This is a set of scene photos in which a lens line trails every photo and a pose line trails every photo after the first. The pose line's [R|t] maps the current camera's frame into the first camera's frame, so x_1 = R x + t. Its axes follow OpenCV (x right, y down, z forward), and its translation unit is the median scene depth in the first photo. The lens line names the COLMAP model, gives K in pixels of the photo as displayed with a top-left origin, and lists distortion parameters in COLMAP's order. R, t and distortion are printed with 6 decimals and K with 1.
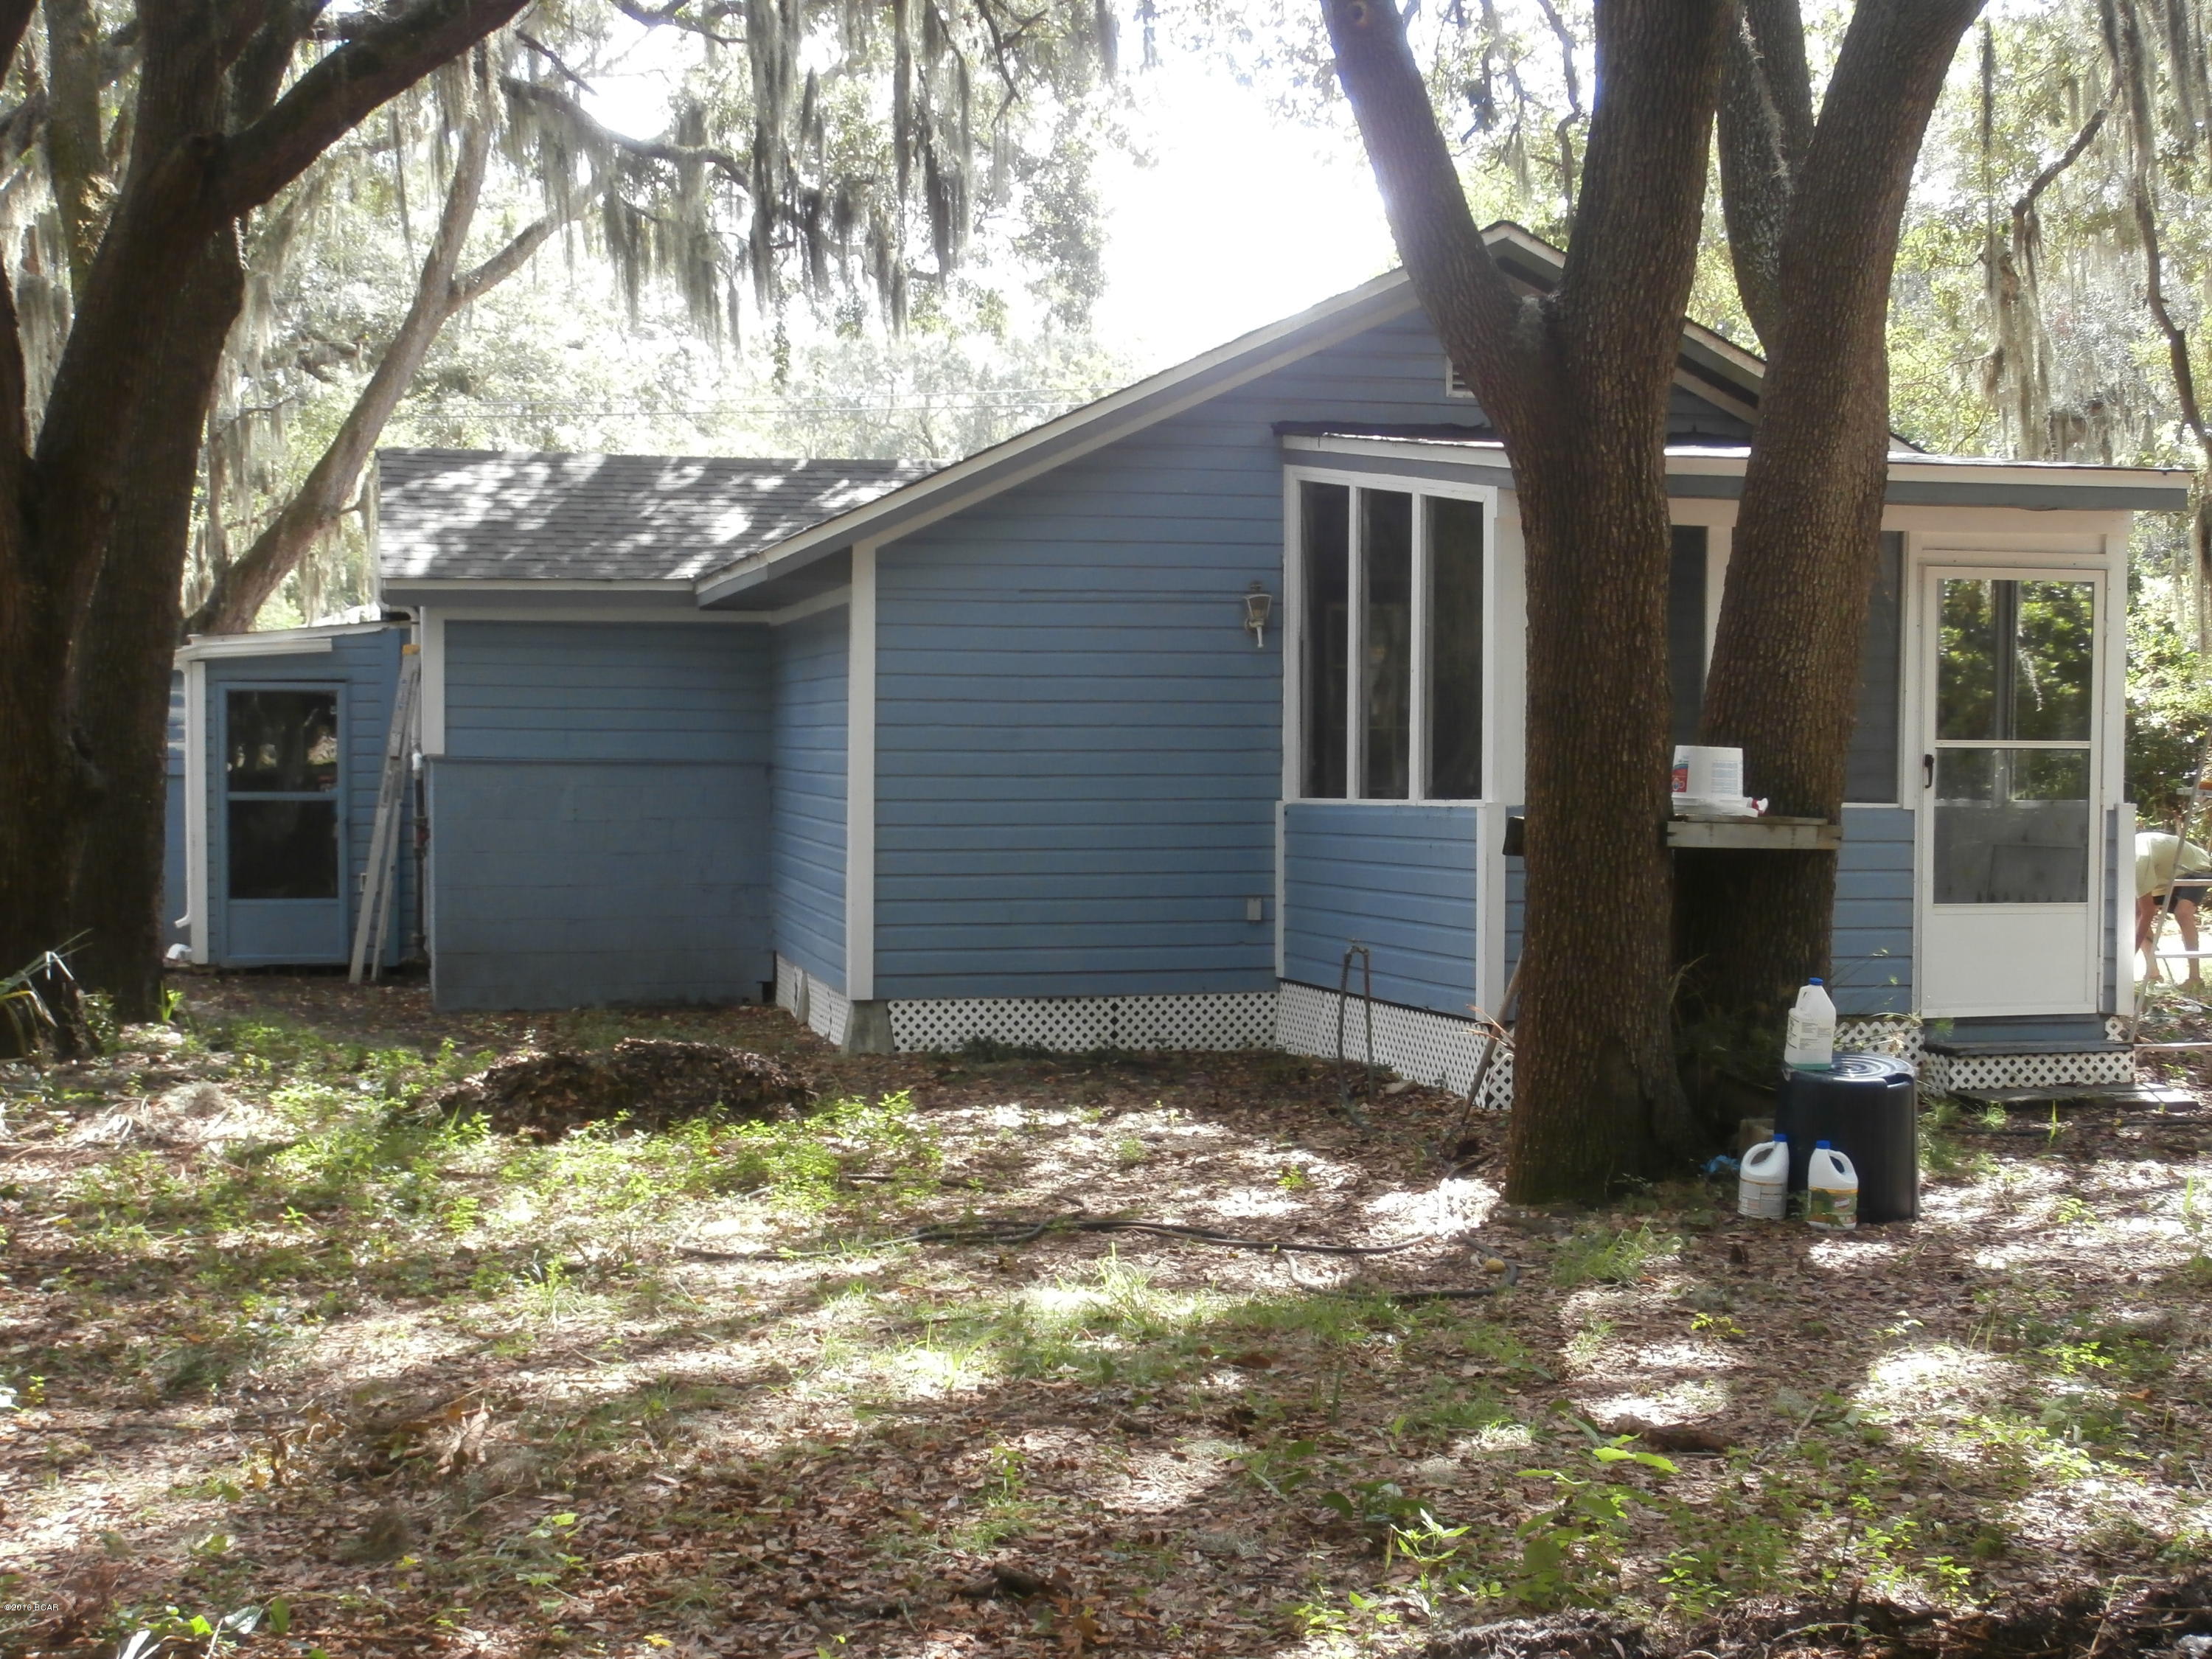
lens RADIAL K [[3014.9, 0, 1107.3], [0, 3014.9, 828.1], [0, 0, 1]] dist [-0.019009, 0.000000]
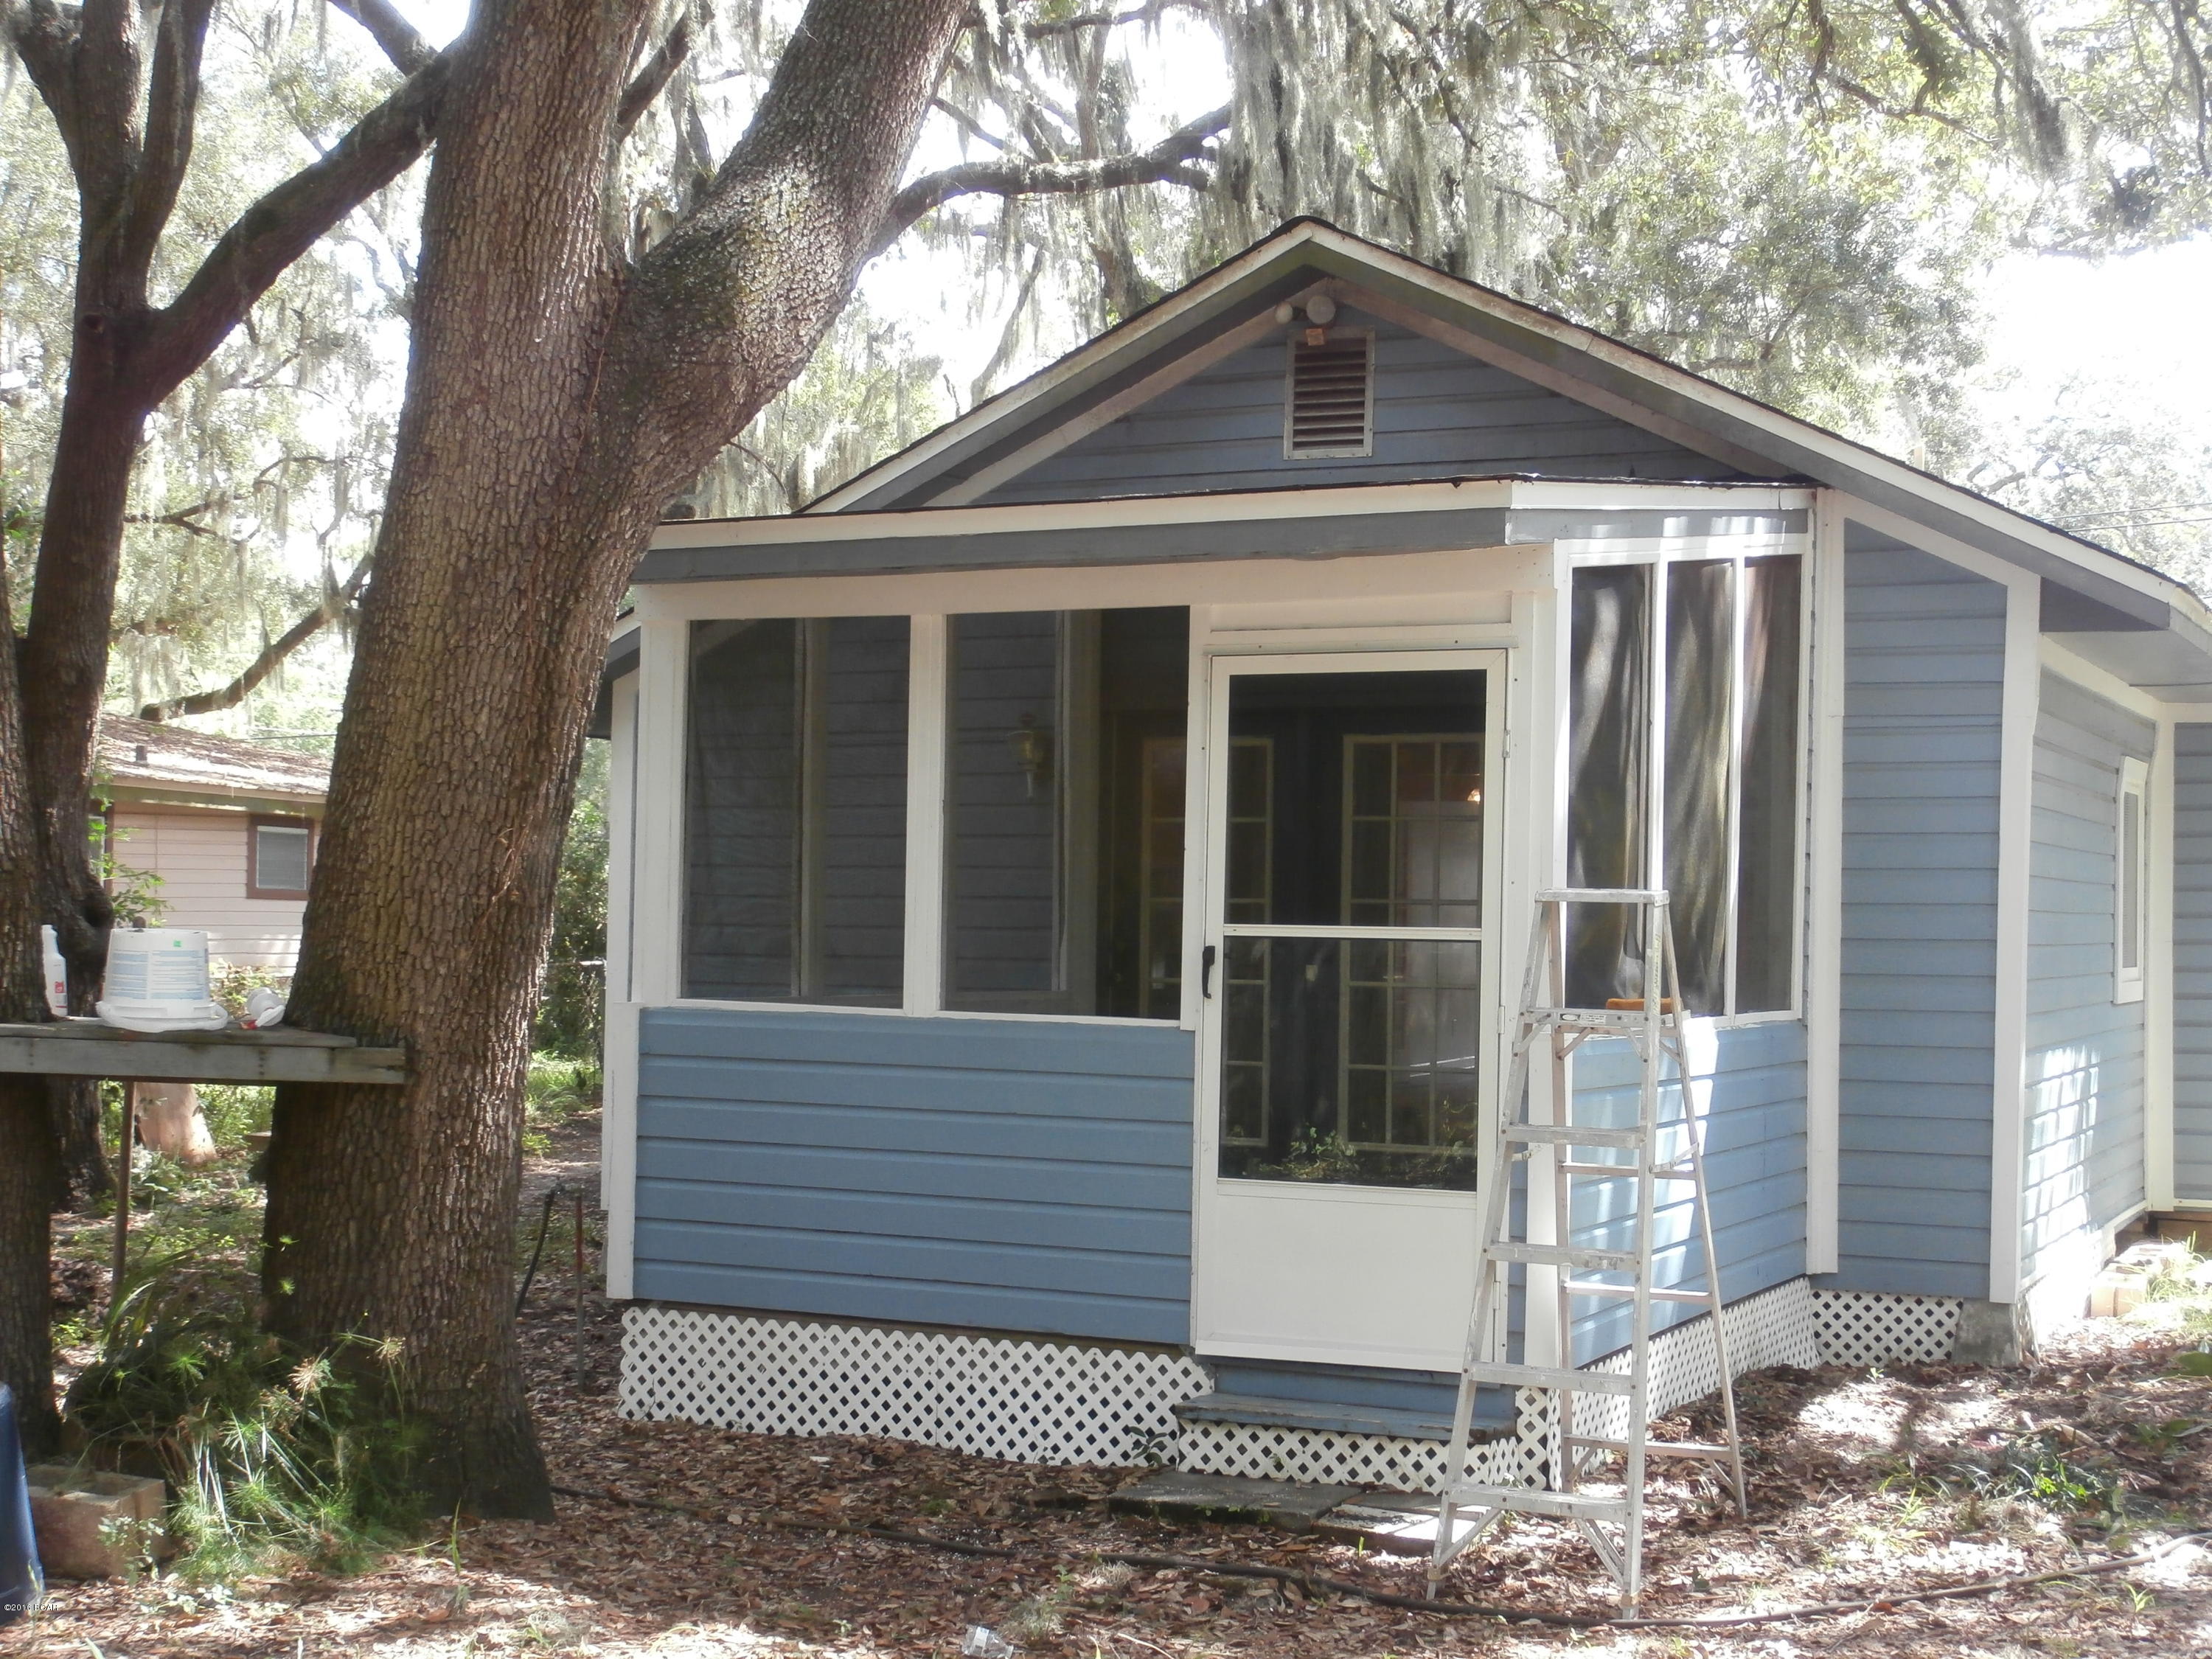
lens RADIAL K [[3014.9, 0, 1106.1], [0, 3014.9, 831.8], [0, 0, 1]] dist [-0.019009, 0.000000]
pose [[0.779093, -0.007374, -0.626865, 0.663616], [-0.027105, 0.998600, -0.045435, -0.018884], [0.626323, 0.052389, 0.777802, 0.480438]]
